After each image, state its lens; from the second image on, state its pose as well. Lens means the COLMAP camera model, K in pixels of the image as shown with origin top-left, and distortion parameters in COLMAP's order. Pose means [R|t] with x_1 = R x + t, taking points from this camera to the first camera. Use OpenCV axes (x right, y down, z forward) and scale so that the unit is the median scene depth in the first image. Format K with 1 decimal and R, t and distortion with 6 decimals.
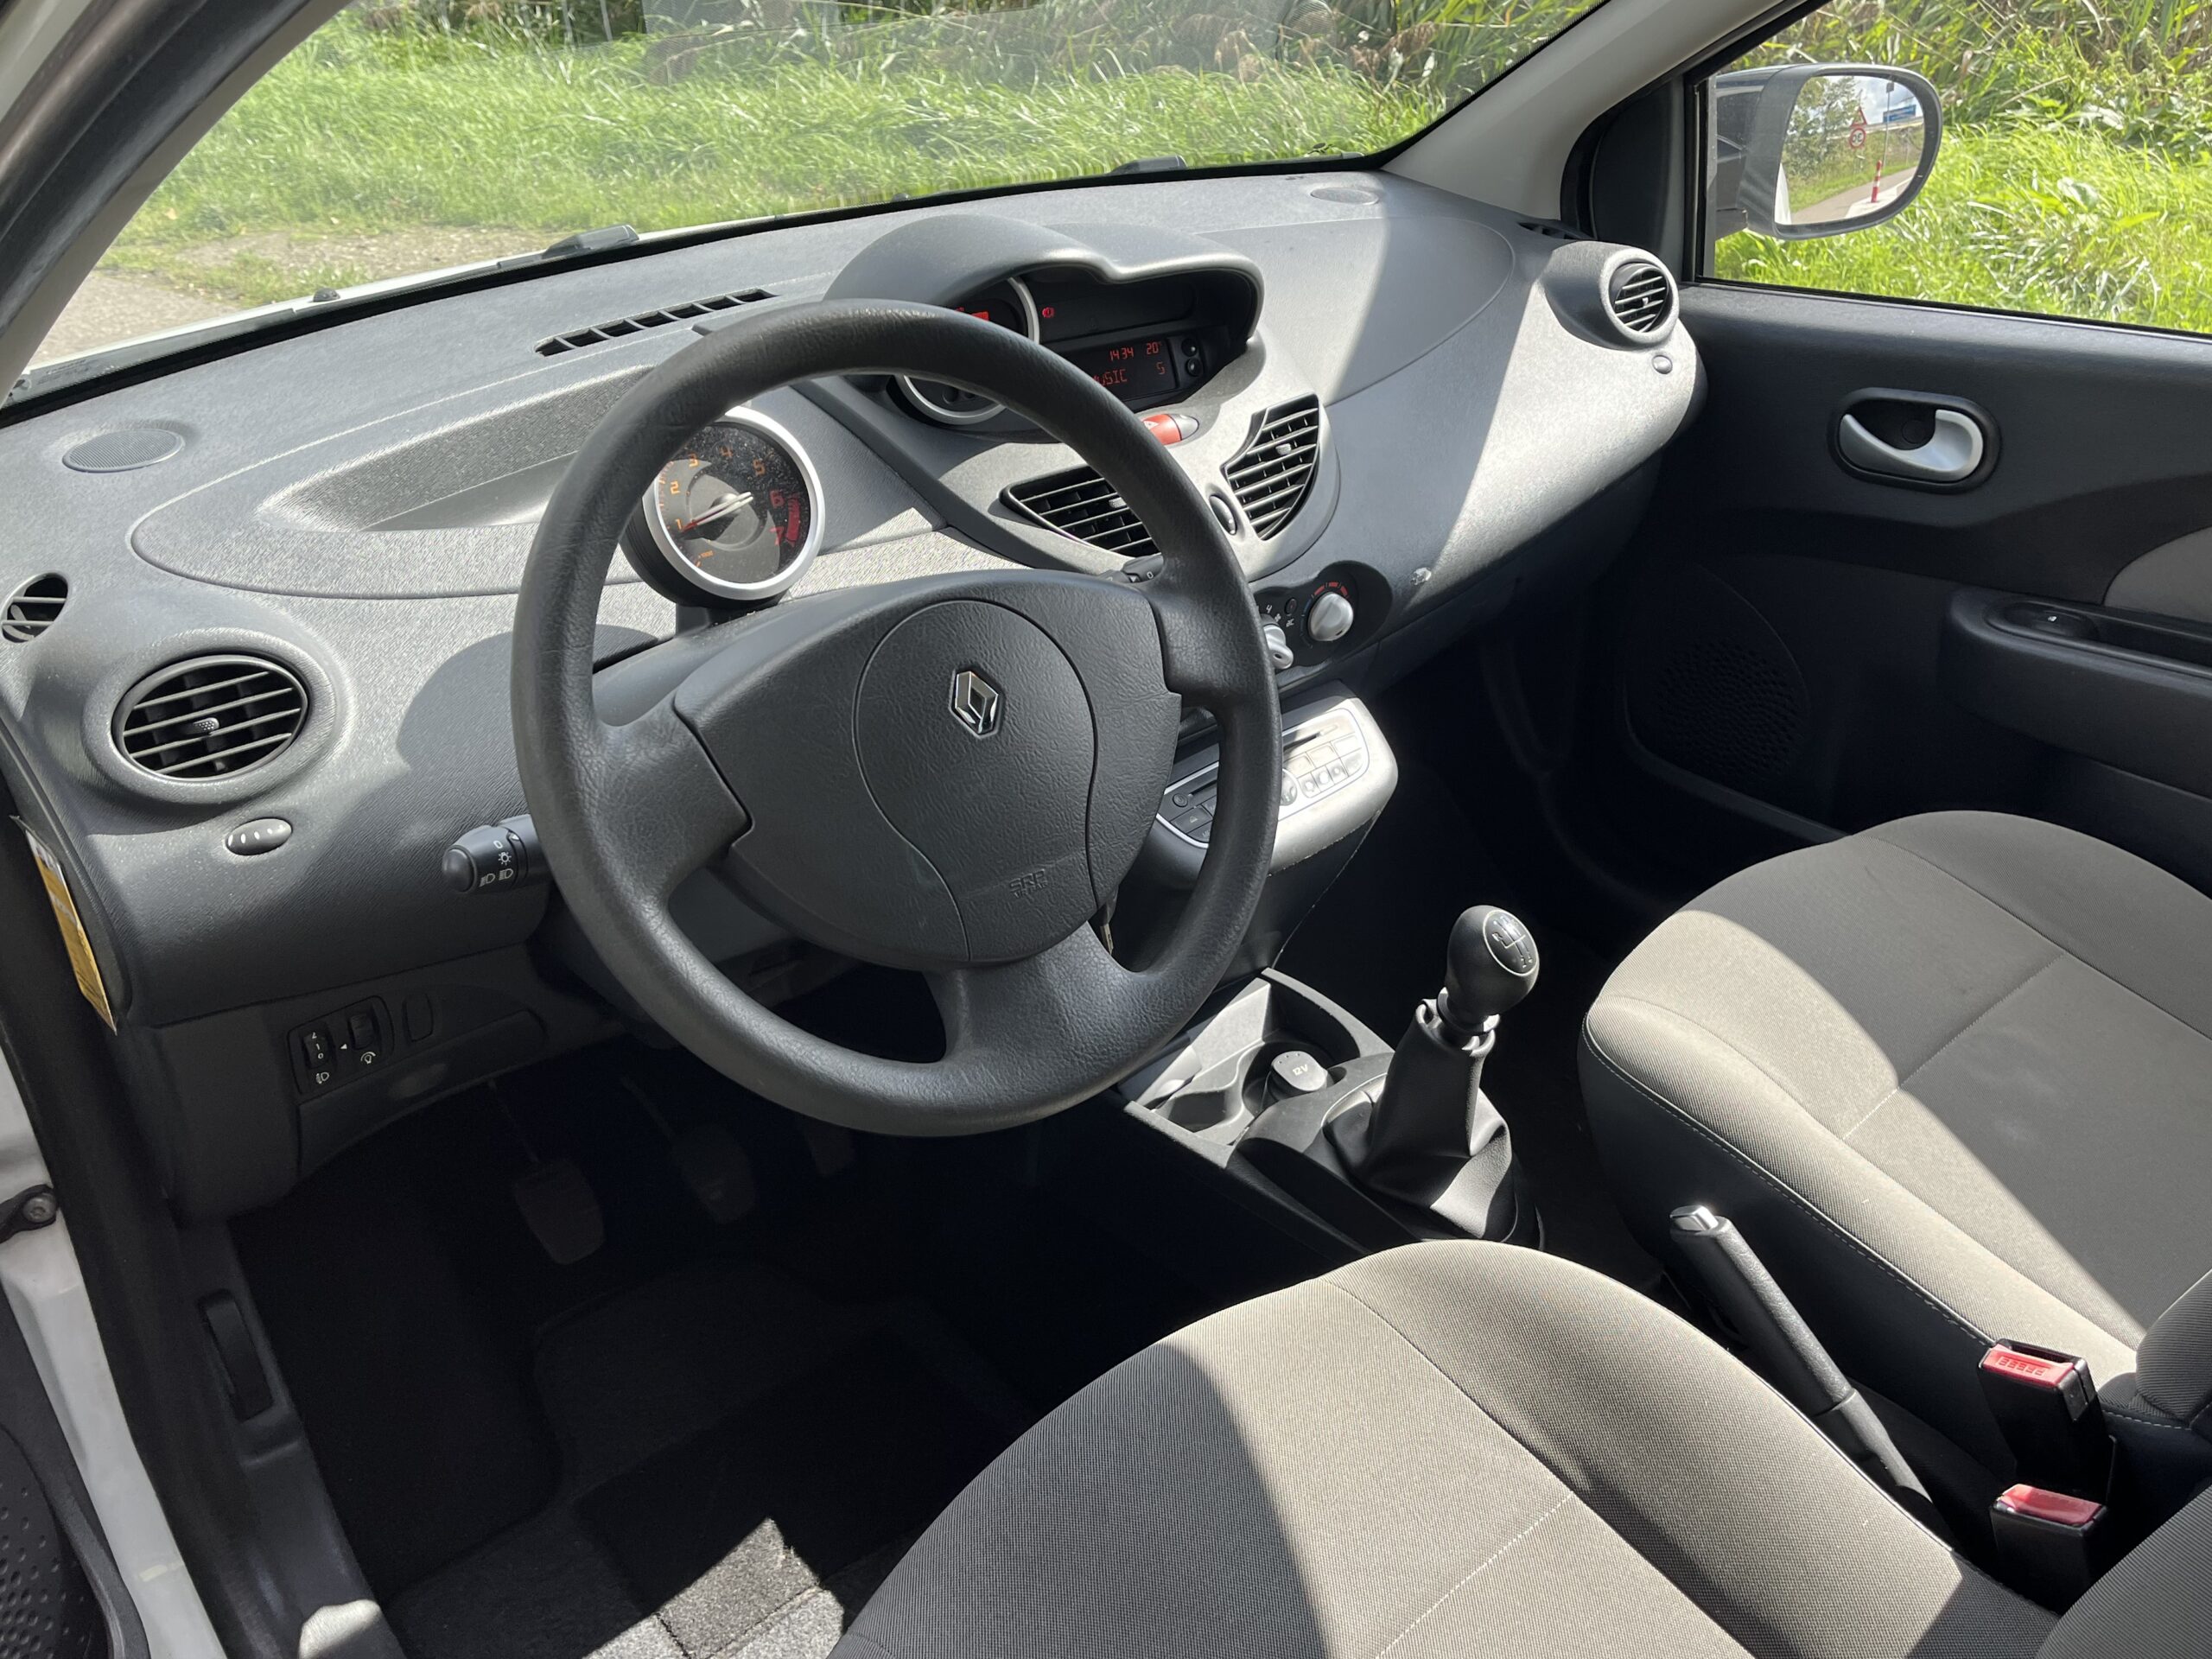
lens RADIAL K [[1804.7, 0, 1106.0], [0, 1804.7, 829.5], [0, 0, 1]] dist [0.027884, -0.008468]
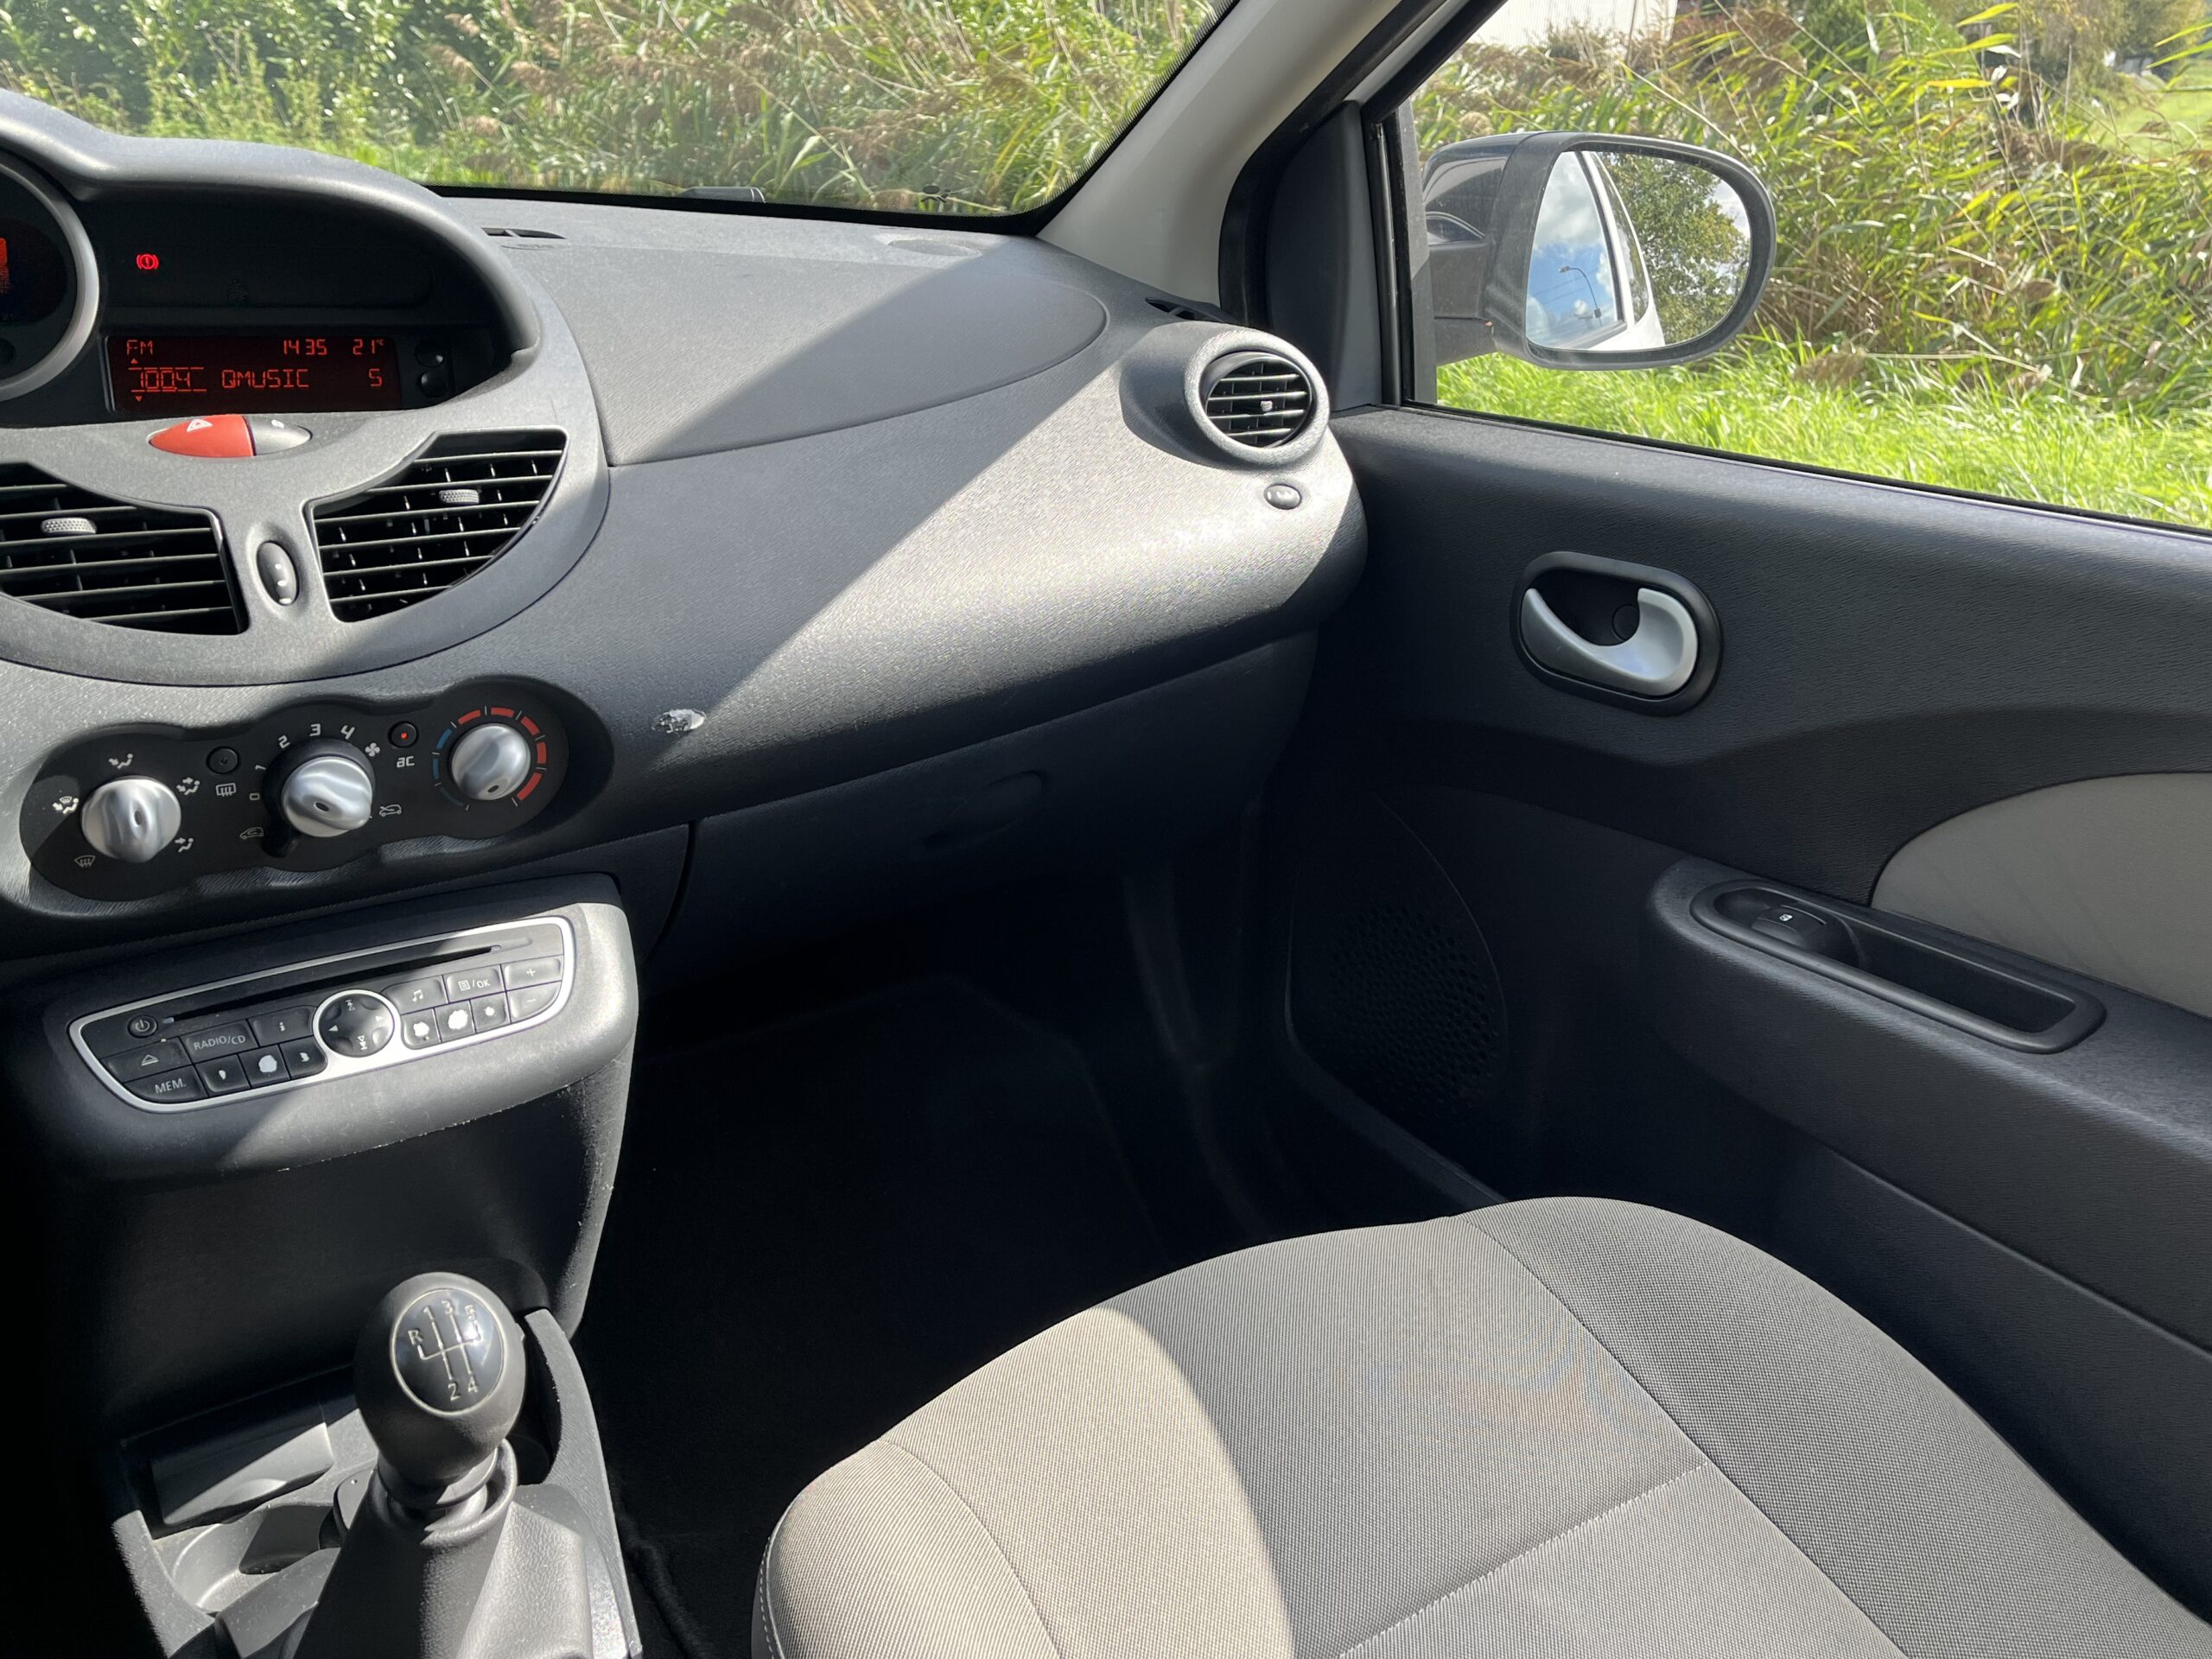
lens RADIAL K [[1877.9, 0, 1106.0], [0, 1877.9, 829.5], [0, 0, 1]] dist [0.076961, -0.104331]
pose [[0.990076, 0.112656, -0.084015, 0.332493], [-0.122573, 0.984668, -0.124114, -0.033343], [0.068745, 0.133180, 0.988705, 0.311449]]
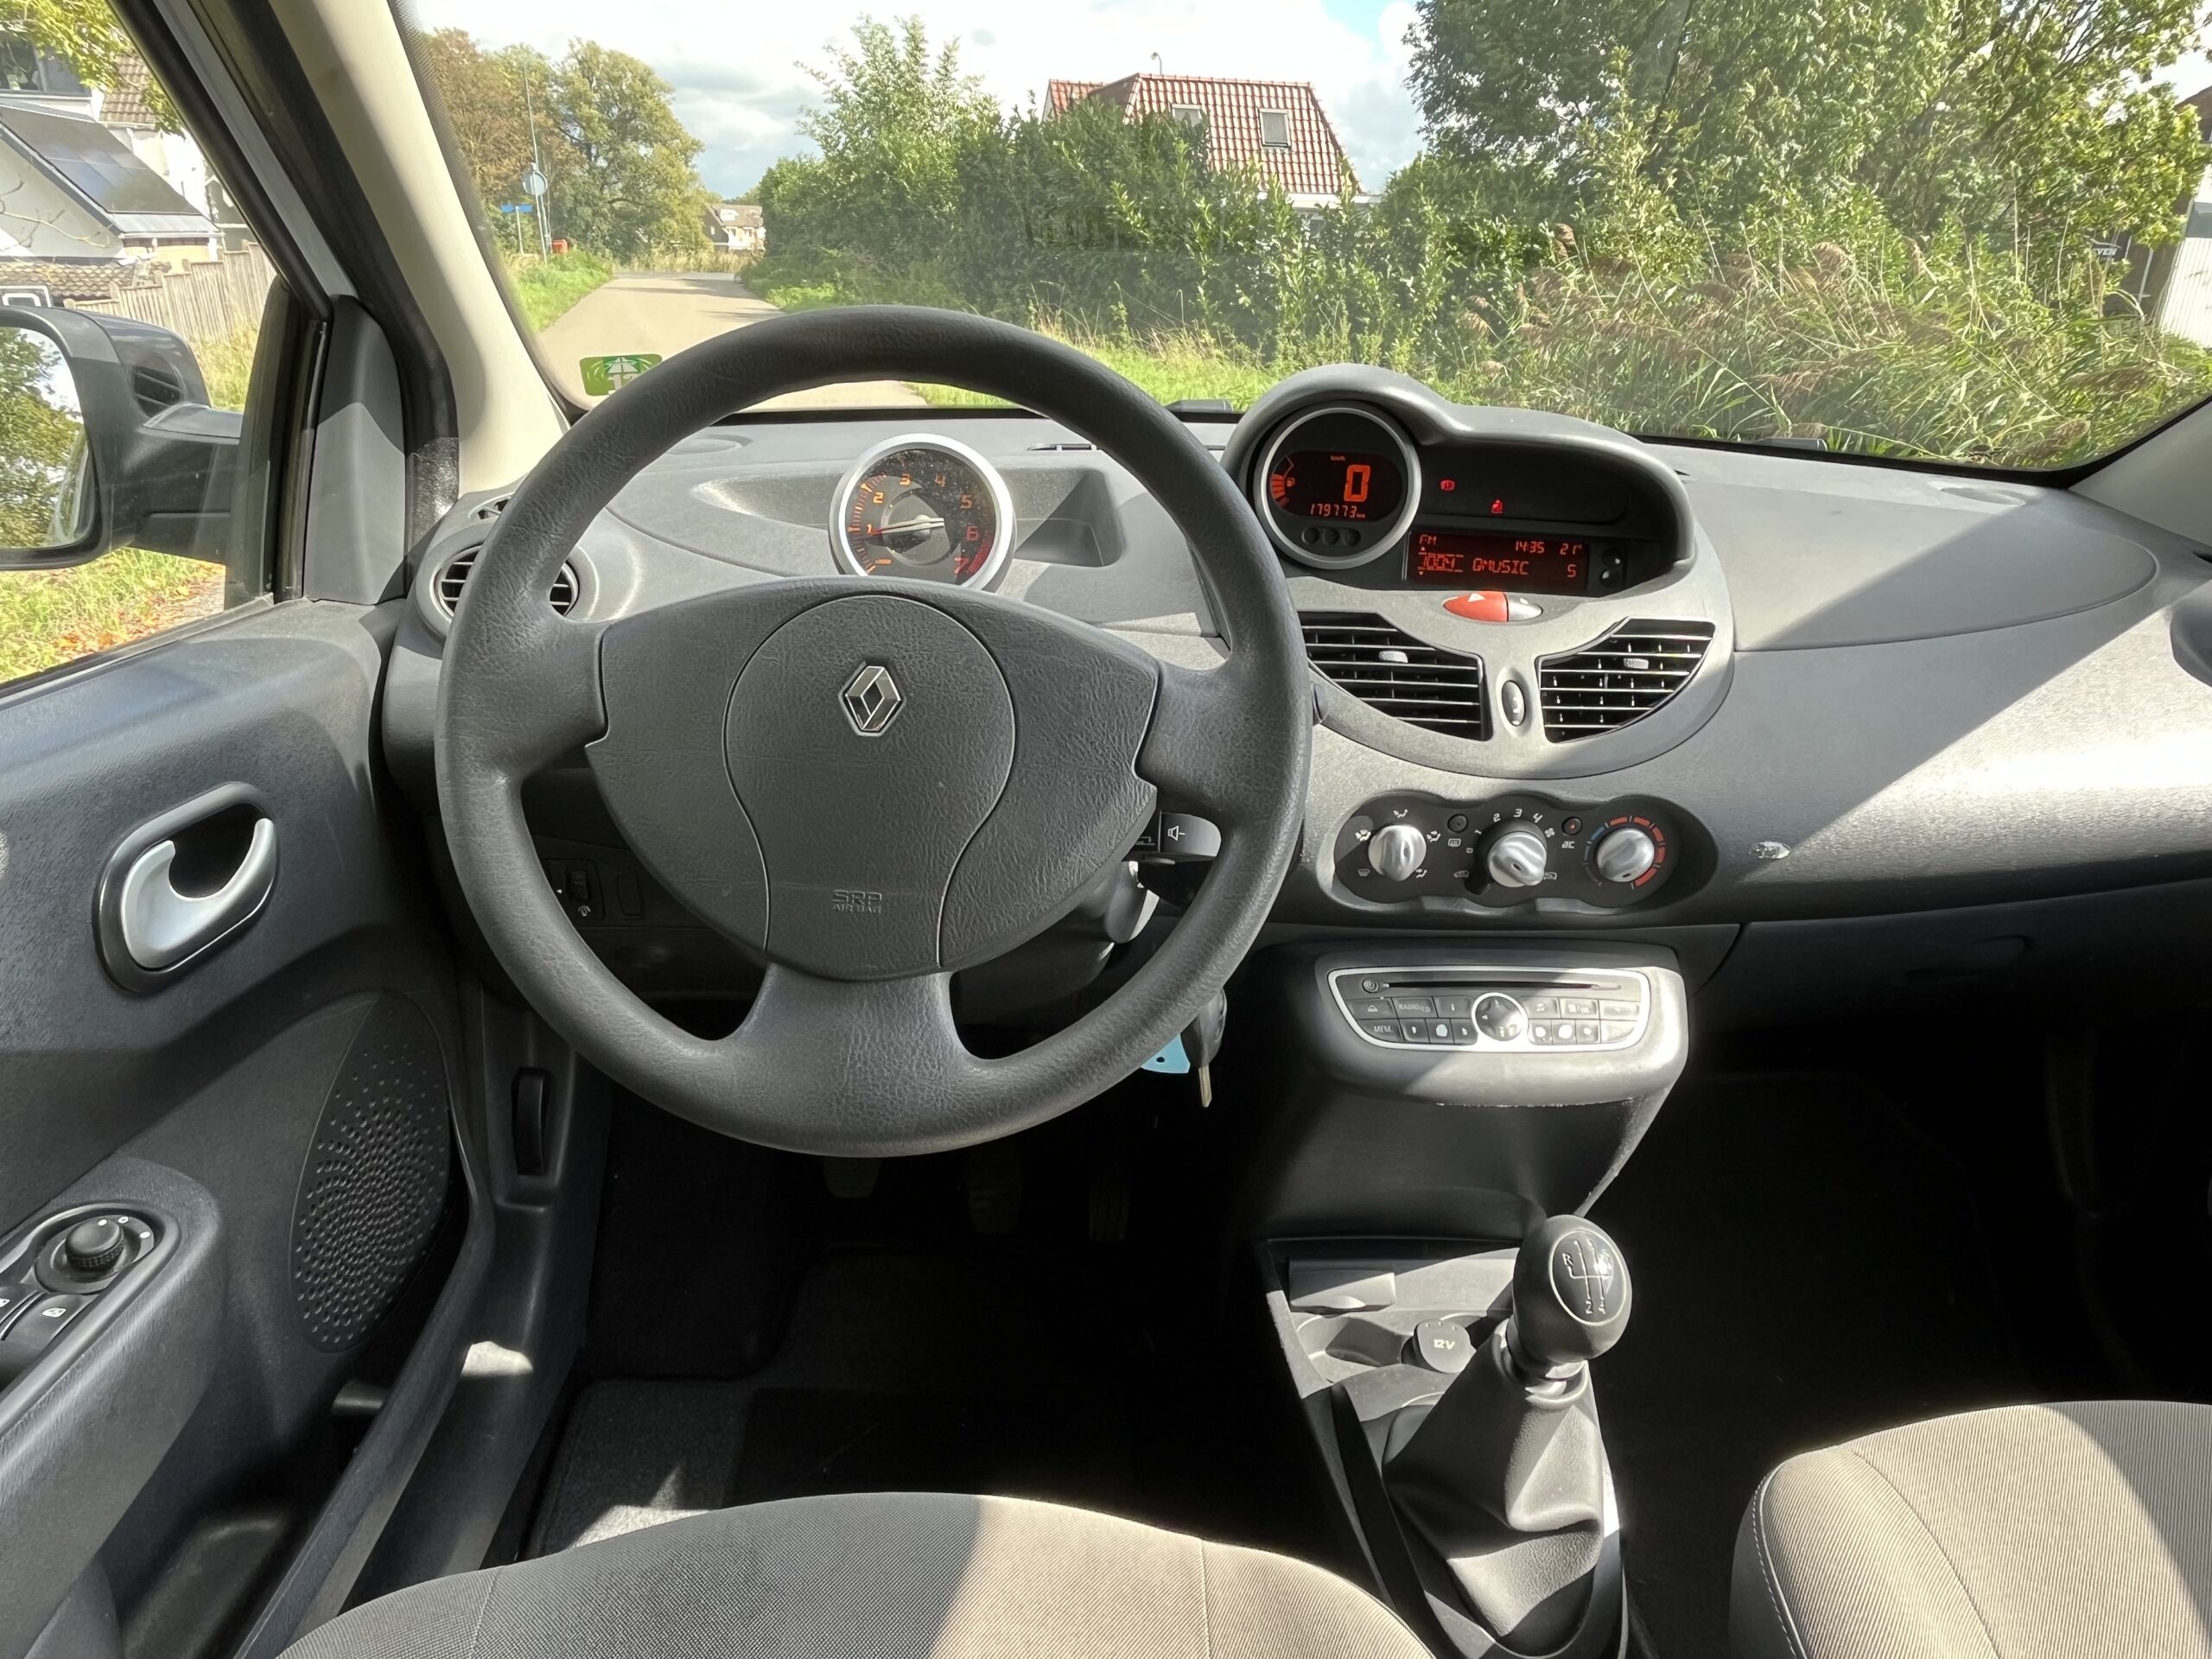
lens RADIAL K [[1392.4, 0, 1106.0], [0, 1392.4, 829.5], [0, 0, 1]] dist [-0.001982, 0.002586]
pose [[0.781334, 0.285243, -0.555116, 0.250871], [-0.361087, 0.932072, -0.029297, -0.016526], [0.509051, 0.223336, 0.831257, 0.264960]]
